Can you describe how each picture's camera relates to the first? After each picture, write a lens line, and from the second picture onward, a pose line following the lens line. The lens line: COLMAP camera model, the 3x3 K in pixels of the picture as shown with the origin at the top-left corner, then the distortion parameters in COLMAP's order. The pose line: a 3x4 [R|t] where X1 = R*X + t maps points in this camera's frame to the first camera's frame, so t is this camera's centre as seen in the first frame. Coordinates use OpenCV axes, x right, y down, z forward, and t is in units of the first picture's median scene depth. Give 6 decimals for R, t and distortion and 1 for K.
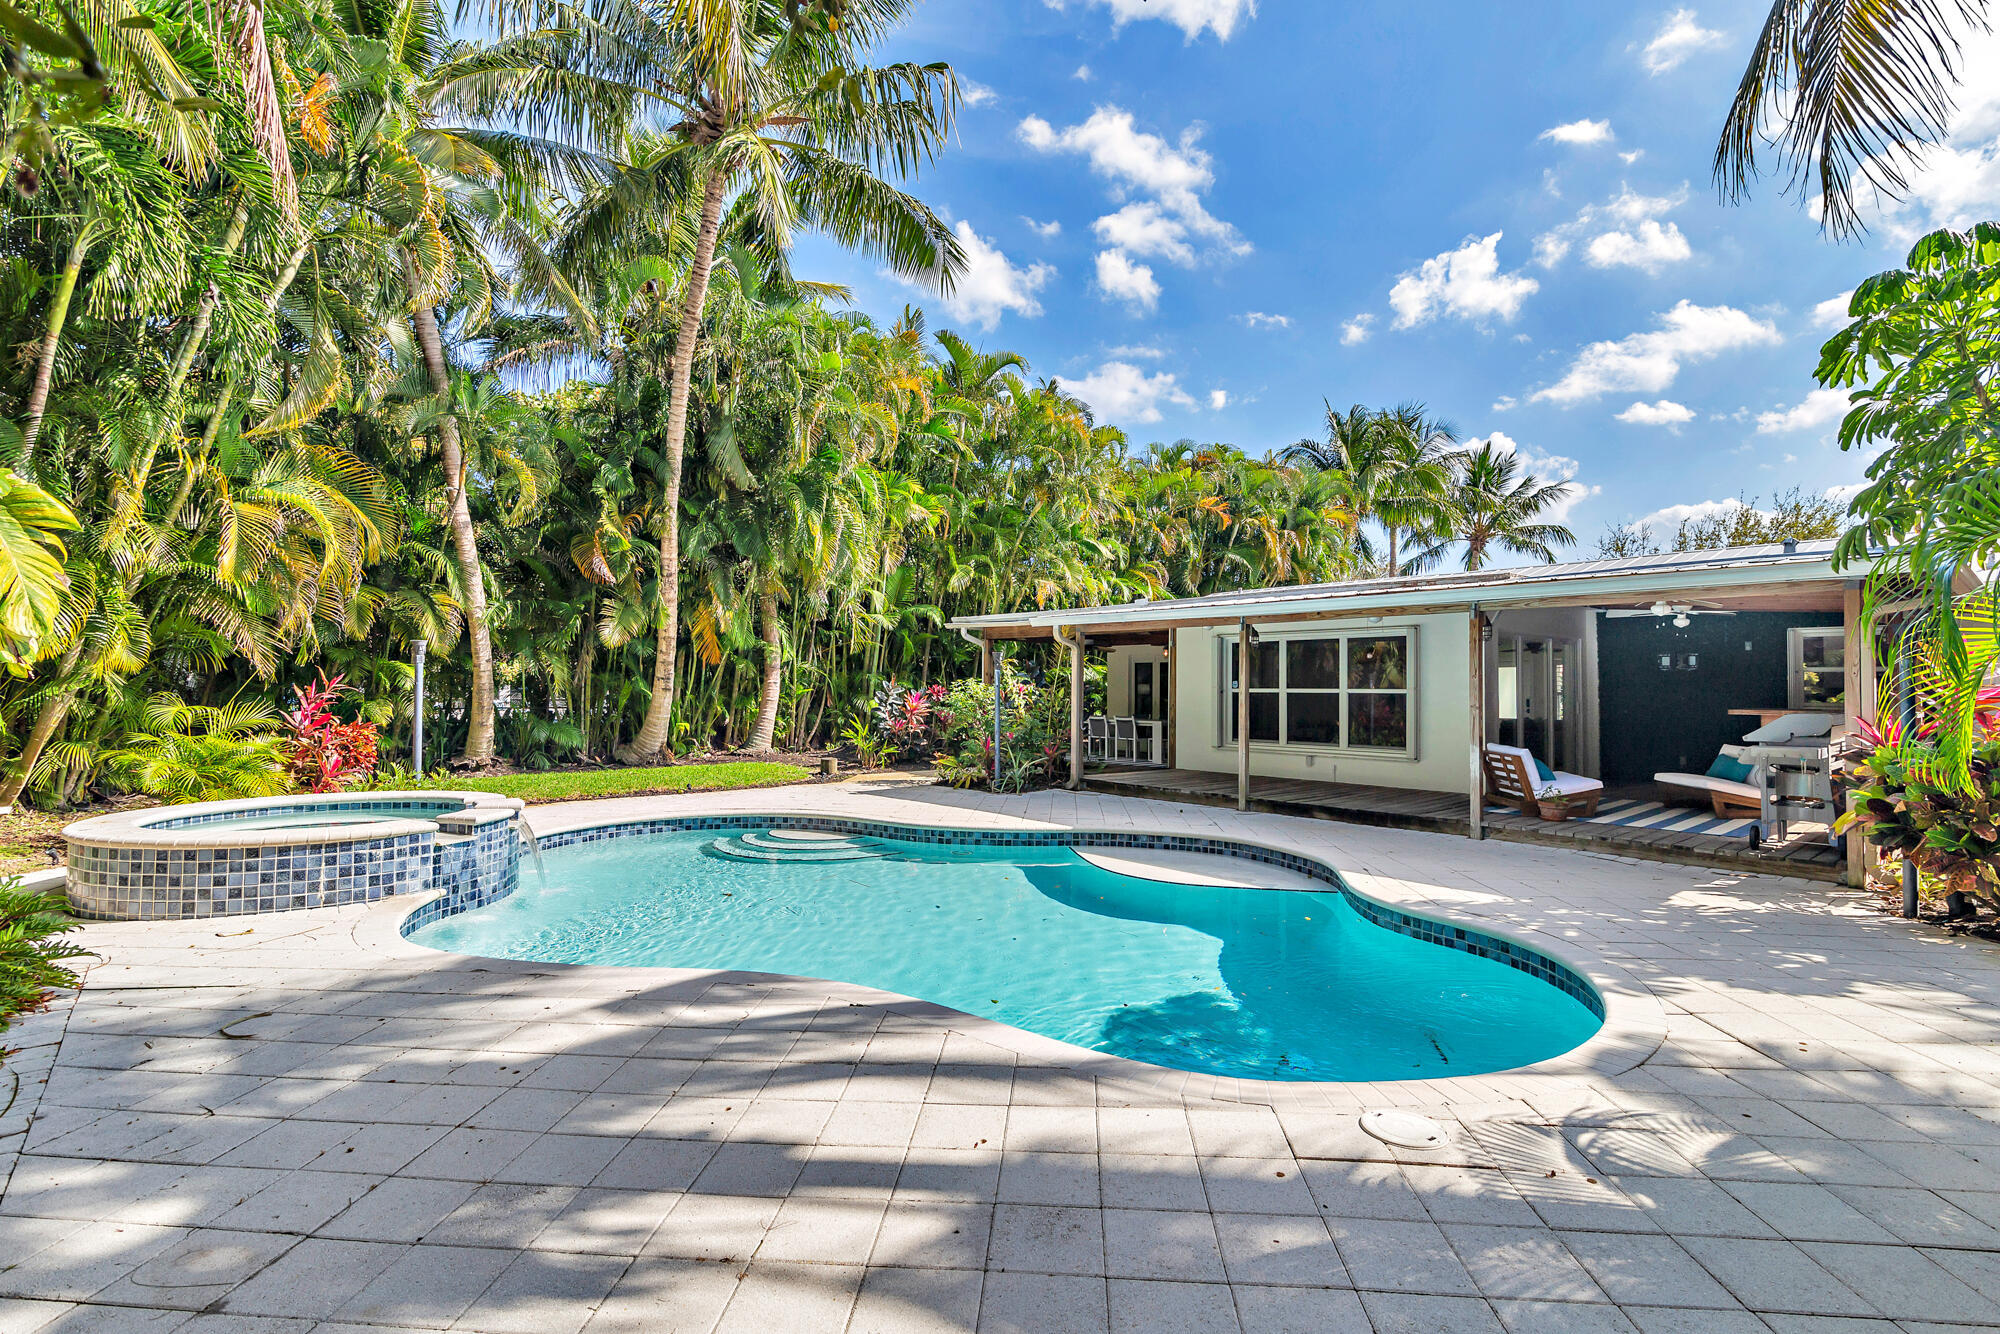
lens RADIAL K [[928.9, 0, 1004.2], [0, 928.9, 675.6], [0, 0, 1]] dist [0.002344, 0.000160]
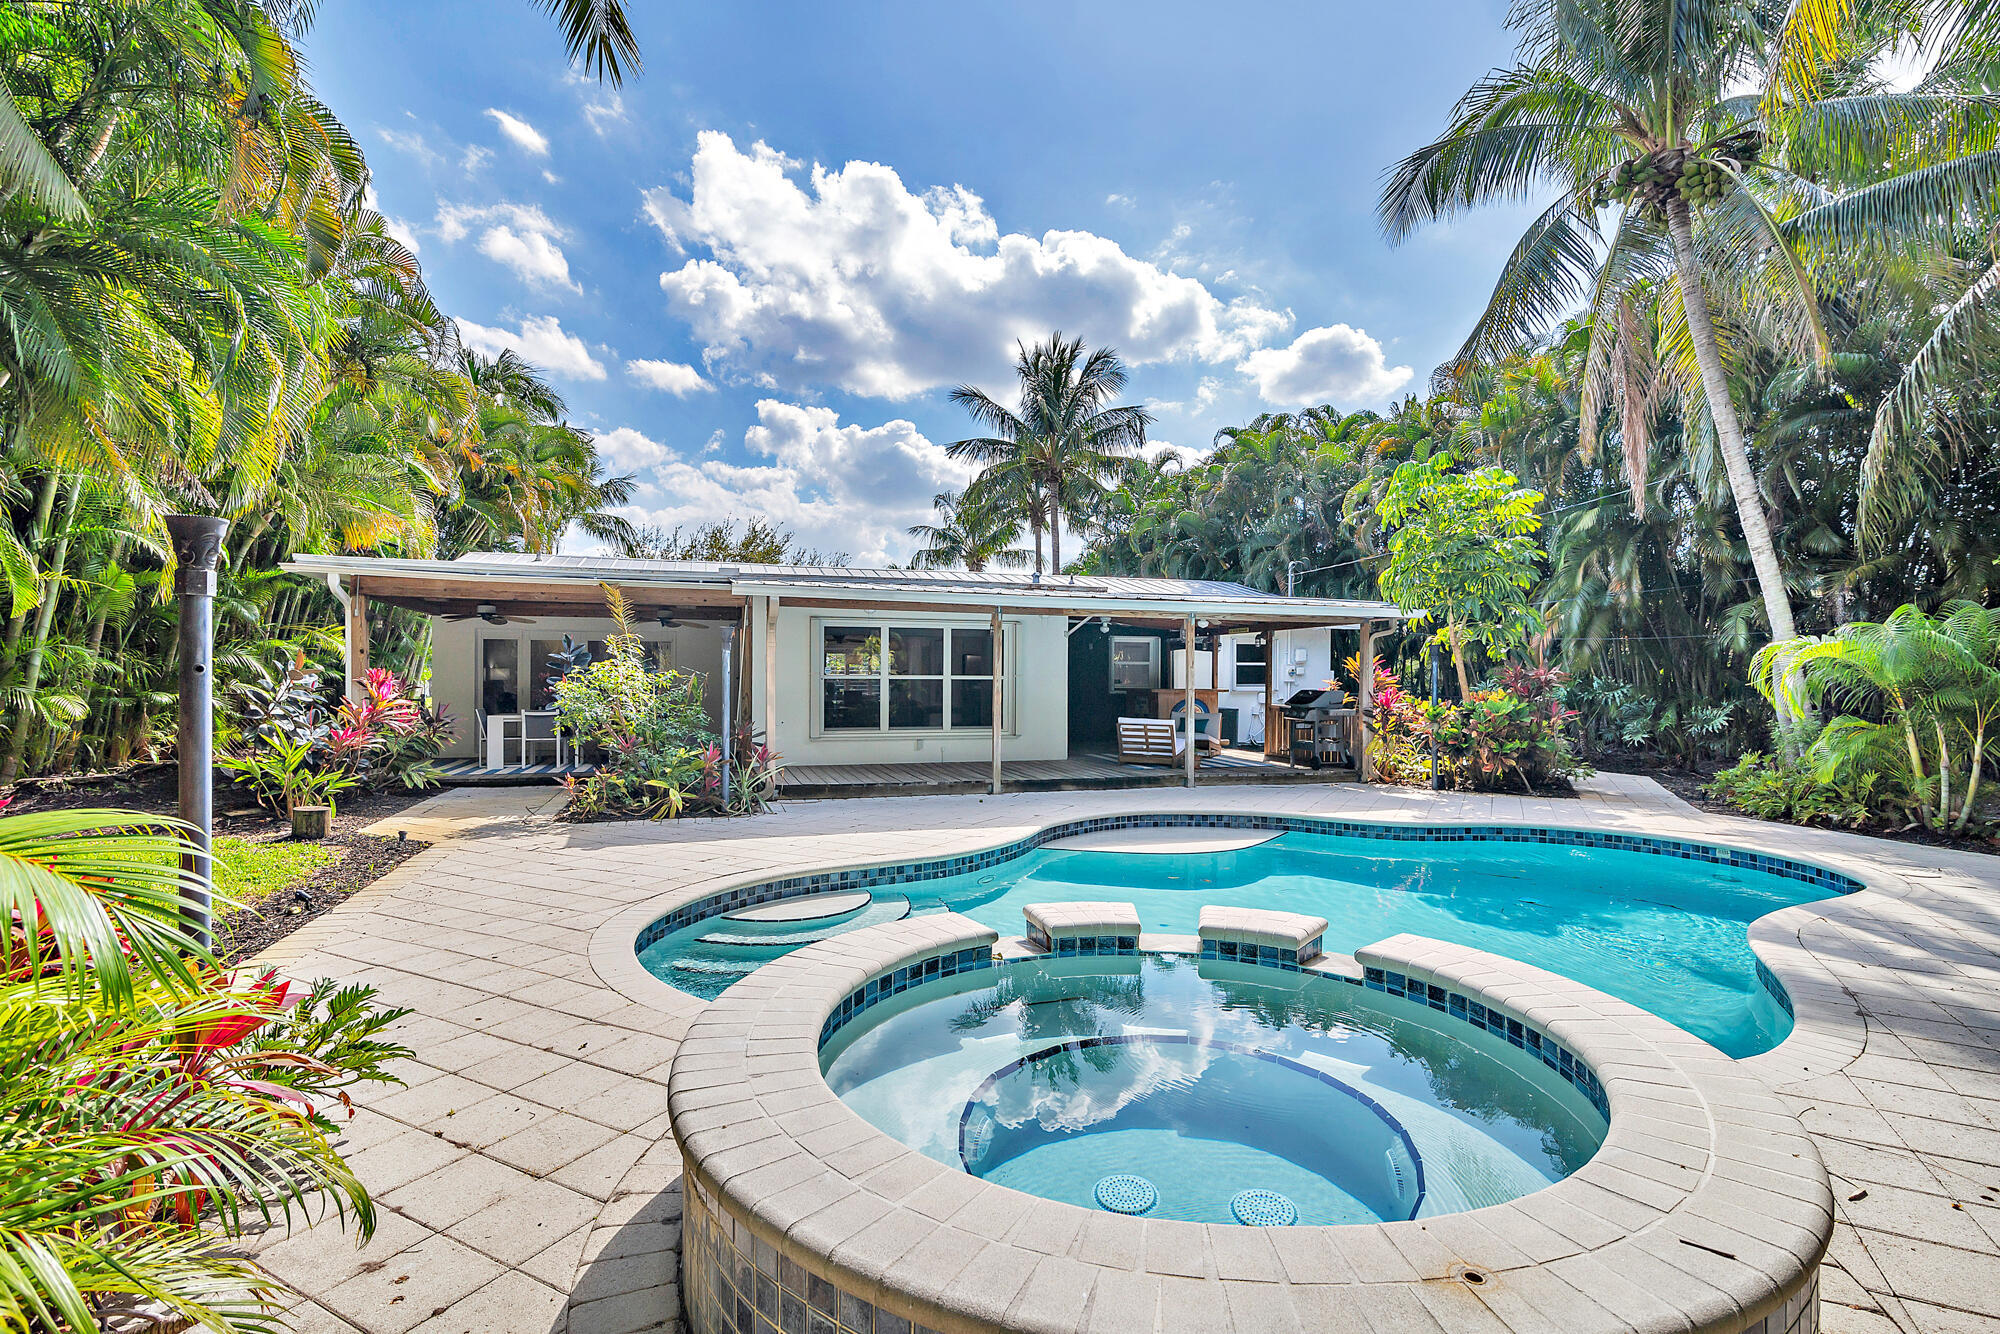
lens RADIAL K [[928.9, 0, 1013.0], [0, 928.9, 674.4], [0, 0, 1]] dist [0.002344, 0.000160]
pose [[0.404460, 0.000597, 0.914555, -0.612427], [-0.017737, 0.999817, 0.007191, 0.002994], [-0.914384, -0.019130, 0.404397, 0.499450]]
